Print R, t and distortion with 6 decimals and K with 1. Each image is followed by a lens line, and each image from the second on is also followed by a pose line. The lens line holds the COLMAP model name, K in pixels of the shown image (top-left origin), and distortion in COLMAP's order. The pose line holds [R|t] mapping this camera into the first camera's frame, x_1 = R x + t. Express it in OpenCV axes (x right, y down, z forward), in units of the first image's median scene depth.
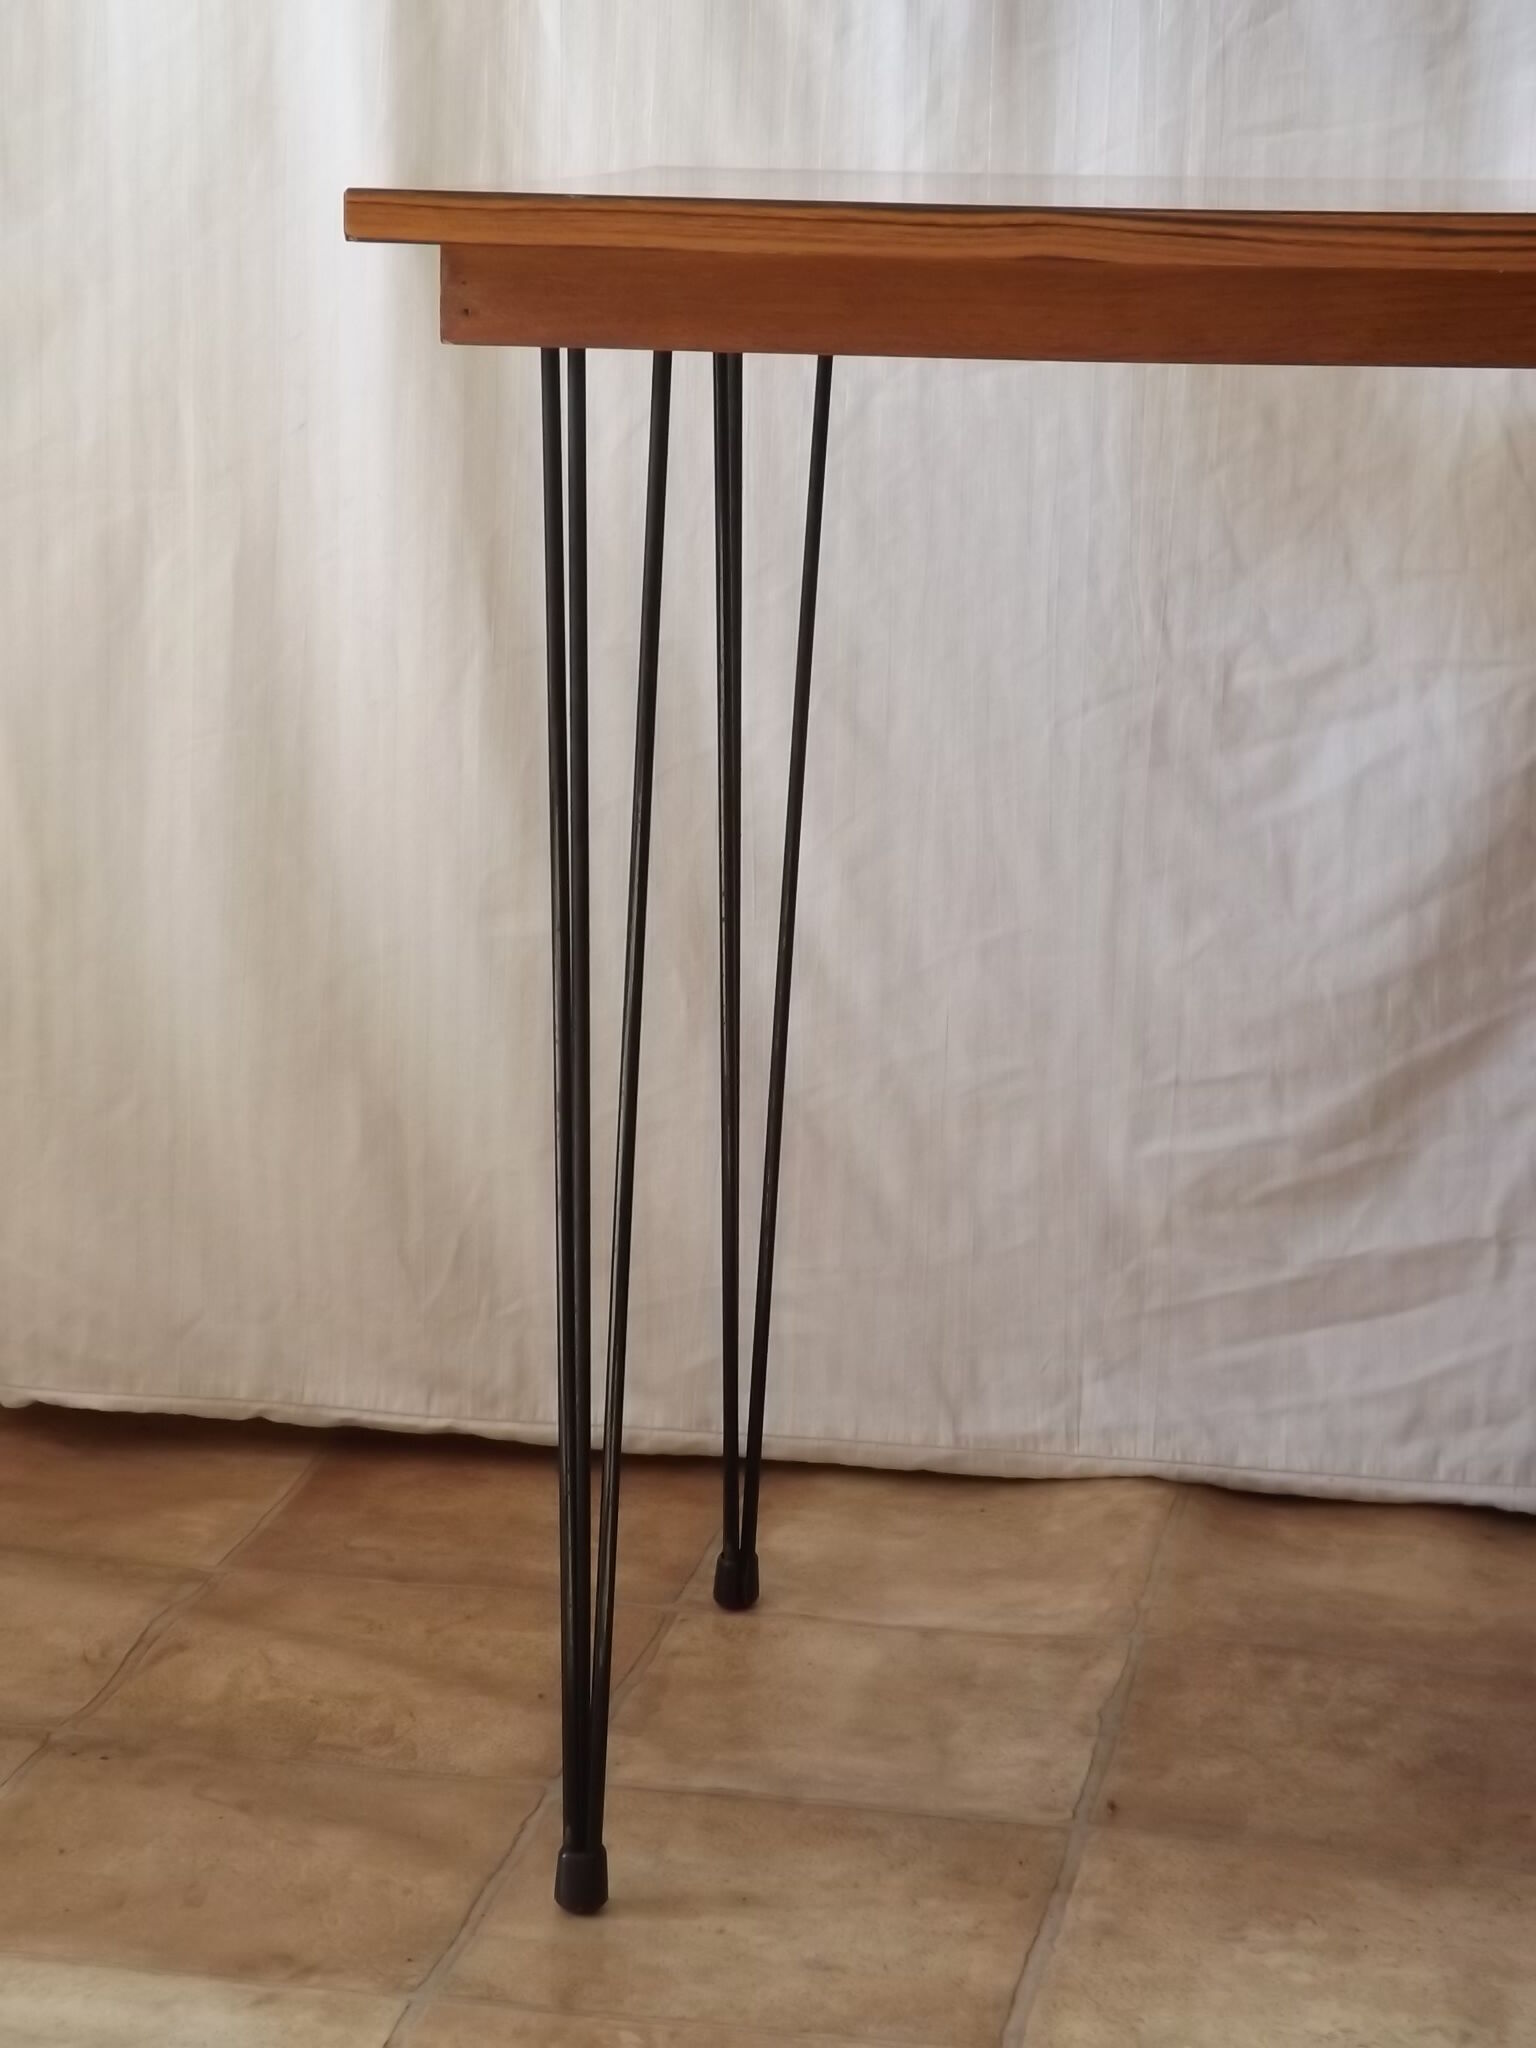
lens RADIAL K [[4321.8, 0, 816.0], [0, 4321.8, 965.6], [0, 0, 1]] dist [0.180799, 0.000000]
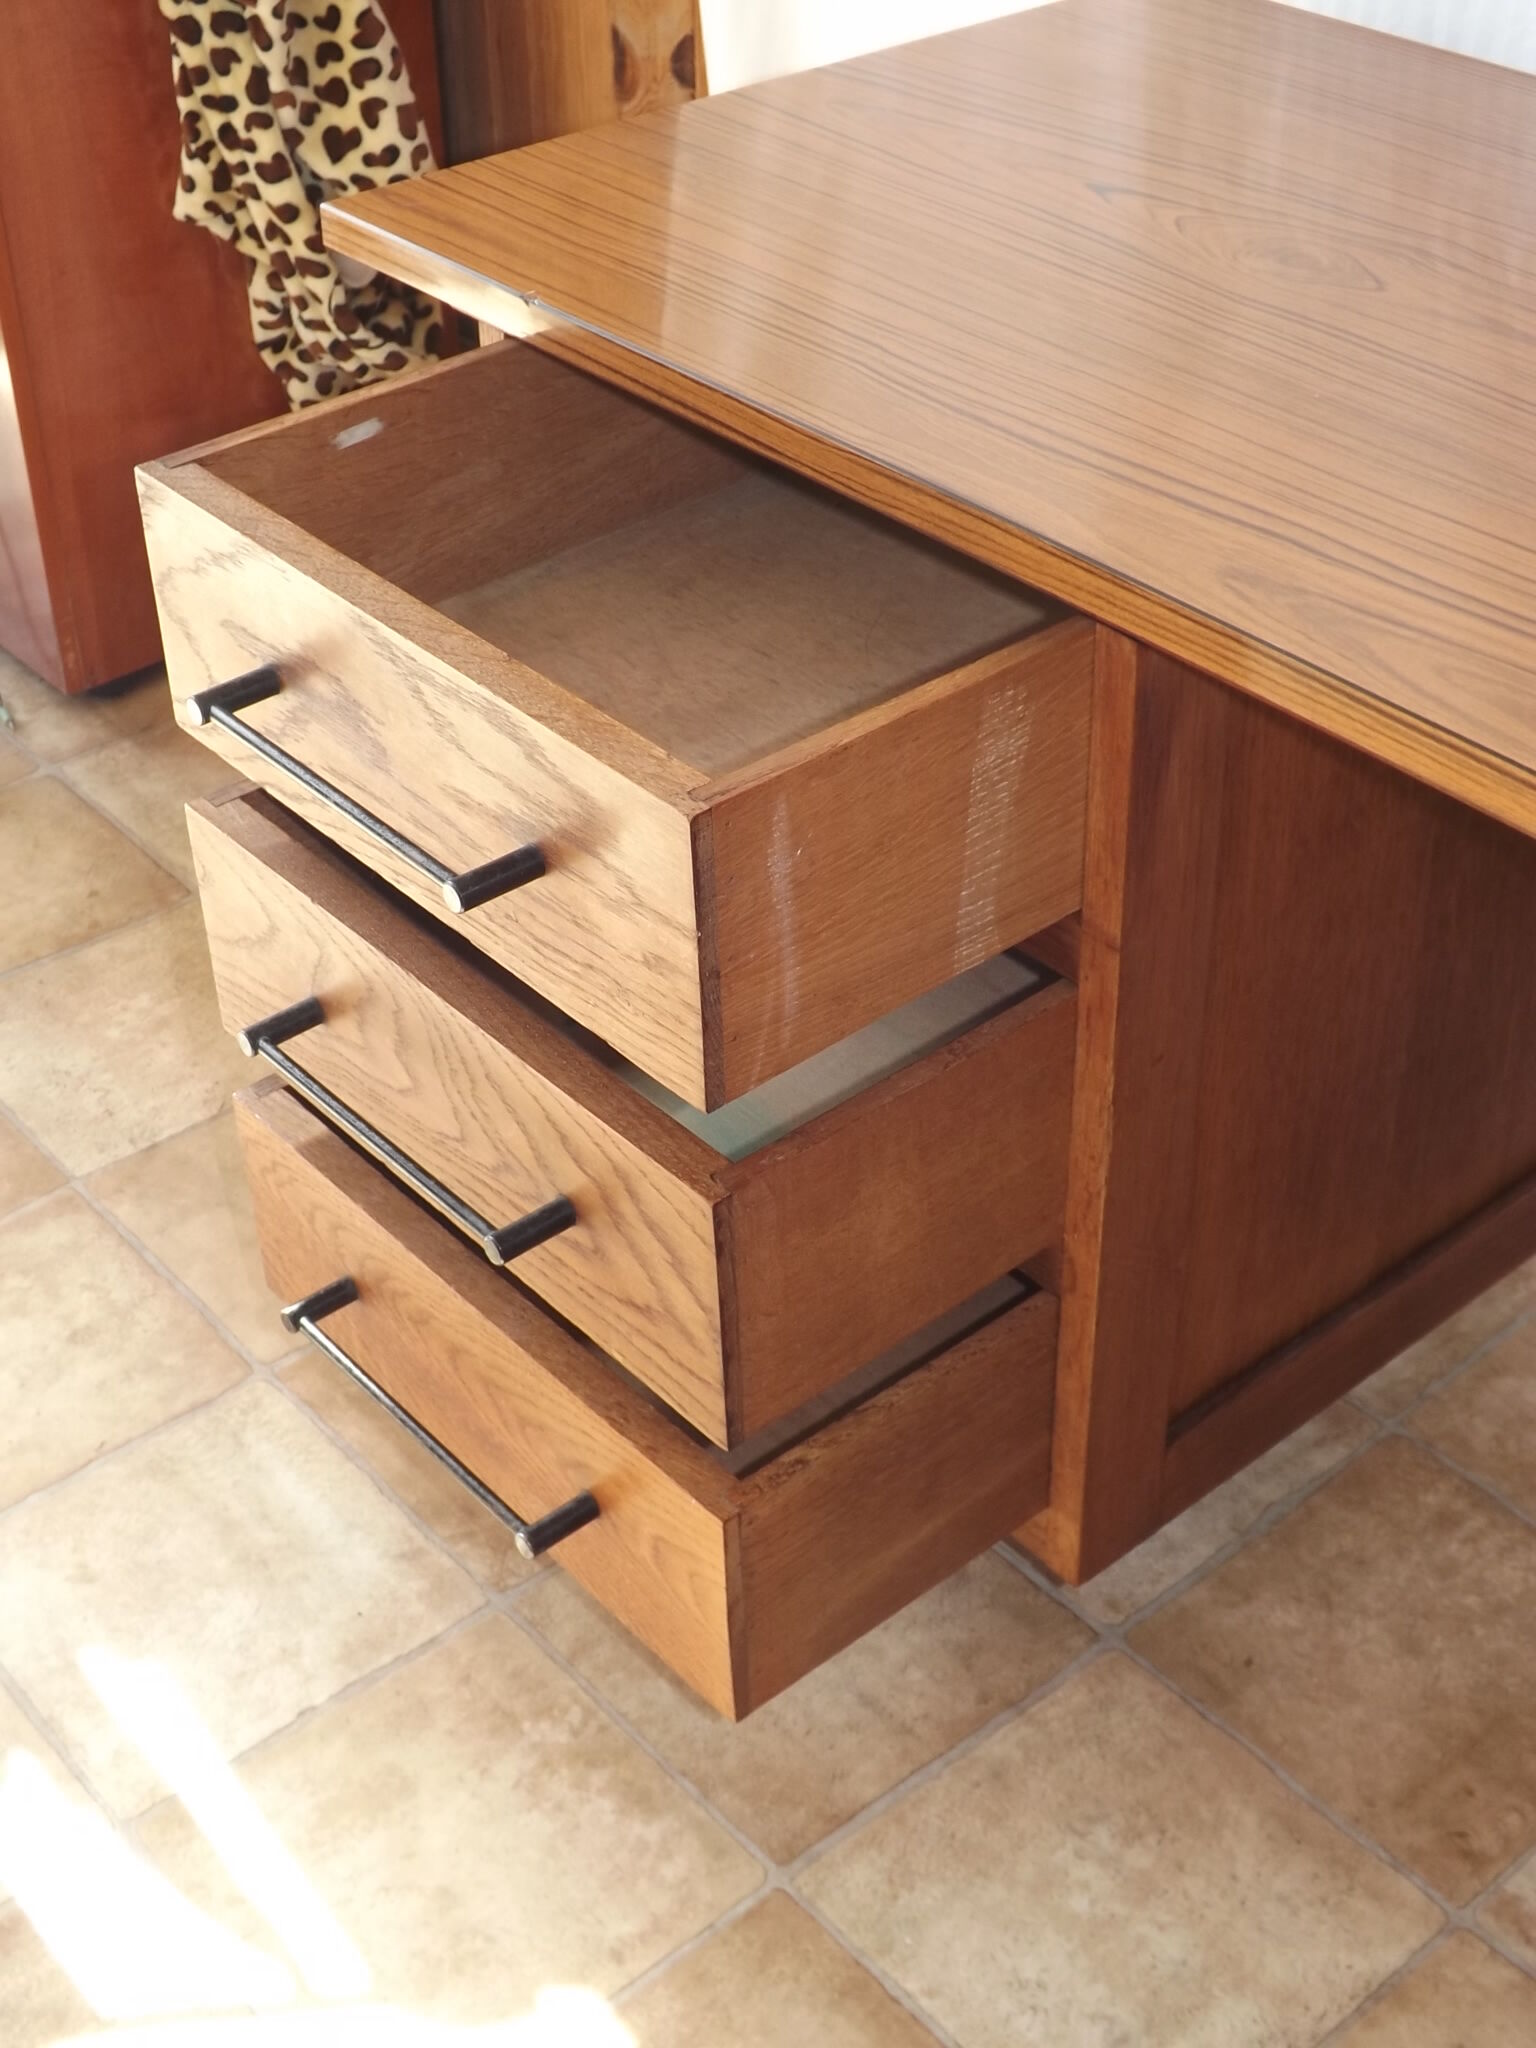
lens RADIAL K [[2767.6, 0, 808.9], [0, 2767.6, 922.8], [0, 0, 1]] dist [-0.069044, 0.000000]
pose [[0.786177, 0.332024, -0.521235, 0.312107], [-0.109320, 0.904835, 0.411488, -0.274231], [0.608256, -0.266521, 0.747657, 0.410555]]
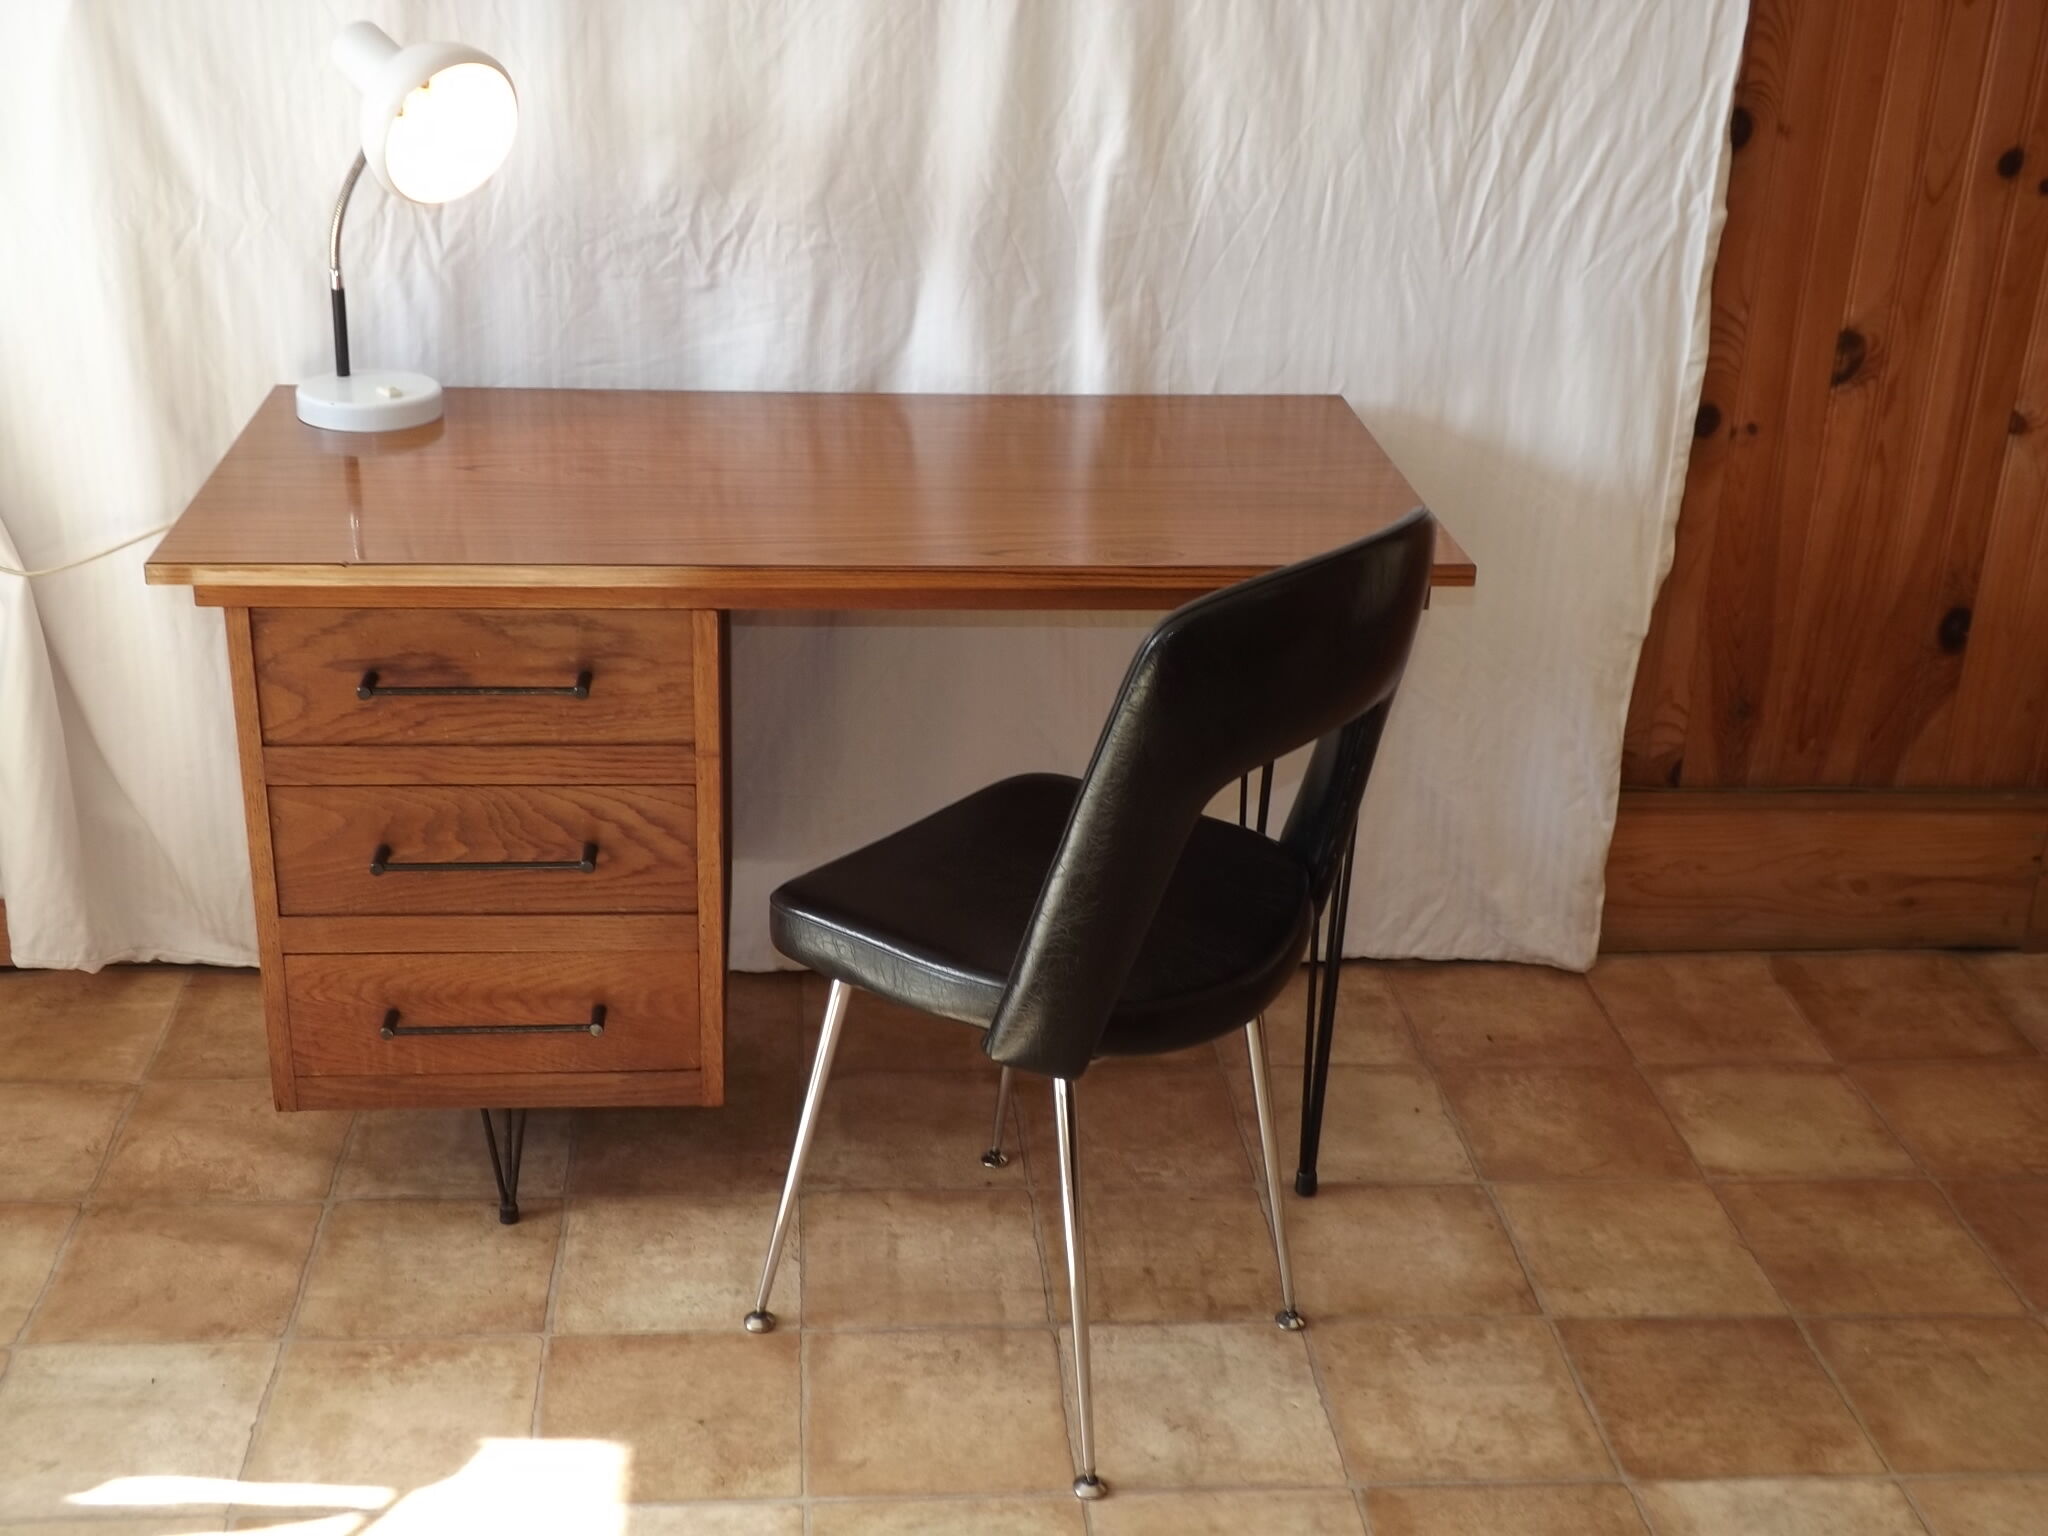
lens RADIAL K [[2418.4, 0, 928.2], [0, 2418.4, 775.7], [0, 0, 1]] dist [0.068865, 0.000000]
pose [[0.970915, -0.092794, 0.220713, -0.015724], [0.043769, 0.975097, 0.217417, -0.272422], [-0.235391, -0.201433, 0.950797, -0.202186]]
